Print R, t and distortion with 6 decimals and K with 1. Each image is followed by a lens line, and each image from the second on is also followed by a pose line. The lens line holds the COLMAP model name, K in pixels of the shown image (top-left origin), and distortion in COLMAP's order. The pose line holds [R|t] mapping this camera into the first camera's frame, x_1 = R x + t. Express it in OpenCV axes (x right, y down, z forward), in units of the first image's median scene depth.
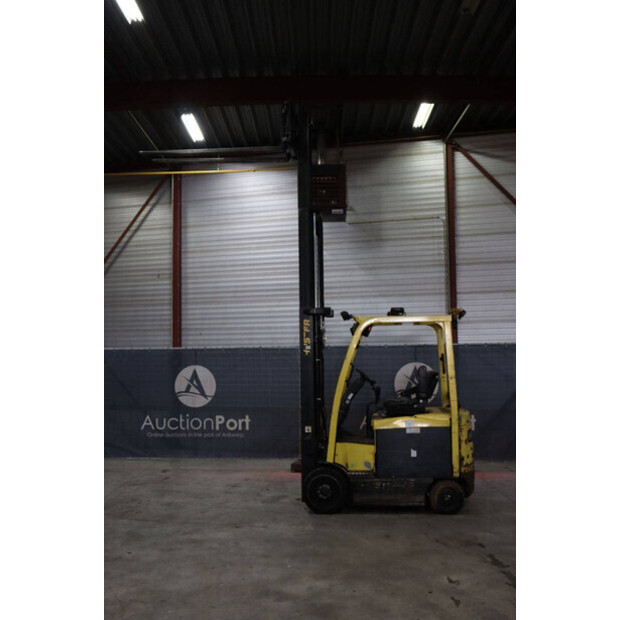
lens RADIAL K [[661.8, 0, 310.0], [0, 661.8, 310.0], [0, 0, 1]] dist [-0.100958, 0.273273]
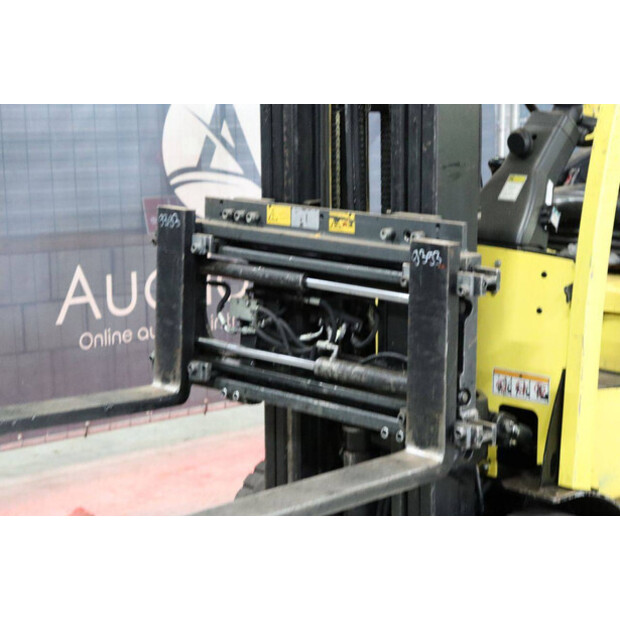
lens RADIAL K [[1464.8, 0, 318.7], [0, 1464.8, 307.8], [0, 0, 1]] dist [0.418237, 0.090952]
pose [[0.652063, -0.117123, 0.749063, -0.289197], [-0.046919, 0.979868, 0.194055, 0.053664], [-0.756712, -0.161681, 0.633440, 0.537874]]
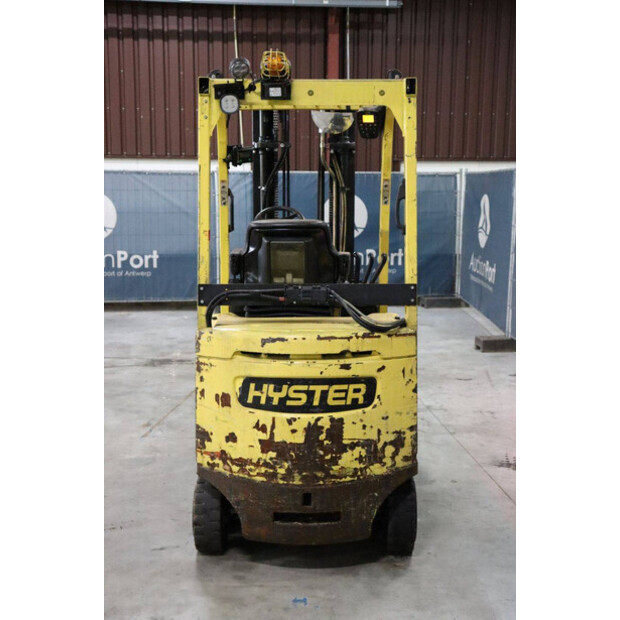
lens RADIAL K [[902.0, 0, 310.0], [0, 902.0, 310.0], [0, 0, 1]] dist [0.086908, 0.071826]
pose [[0.111693, 0.150544, -0.982273, 0.552448], [0.056656, 0.985886, 0.157540, 0.044928], [0.992126, -0.073248, 0.101588, 0.713769]]
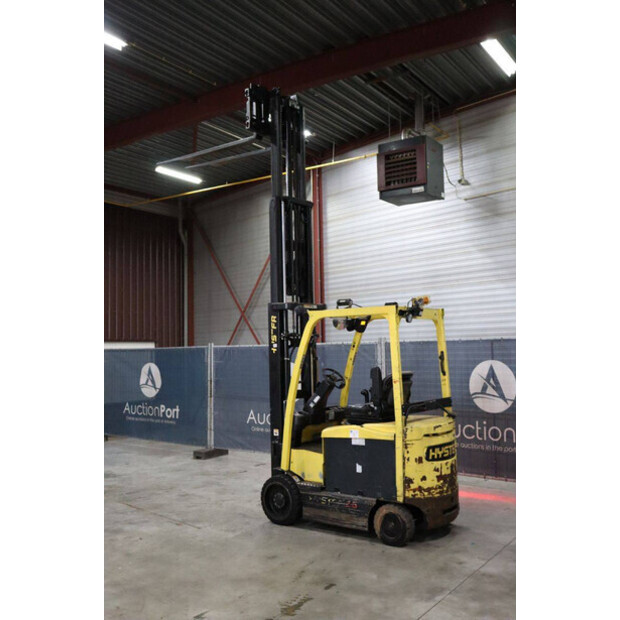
lens RADIAL K [[661.8, 0, 310.0], [0, 661.8, 310.0], [0, 0, 1]] dist [-0.100958, 0.273273]
pose [[0.838346, -0.037072, -0.543877, 0.408896], [0.043770, 0.999041, -0.000629, 0.006716], [0.543379, -0.023278, 0.839165, 0.177756]]
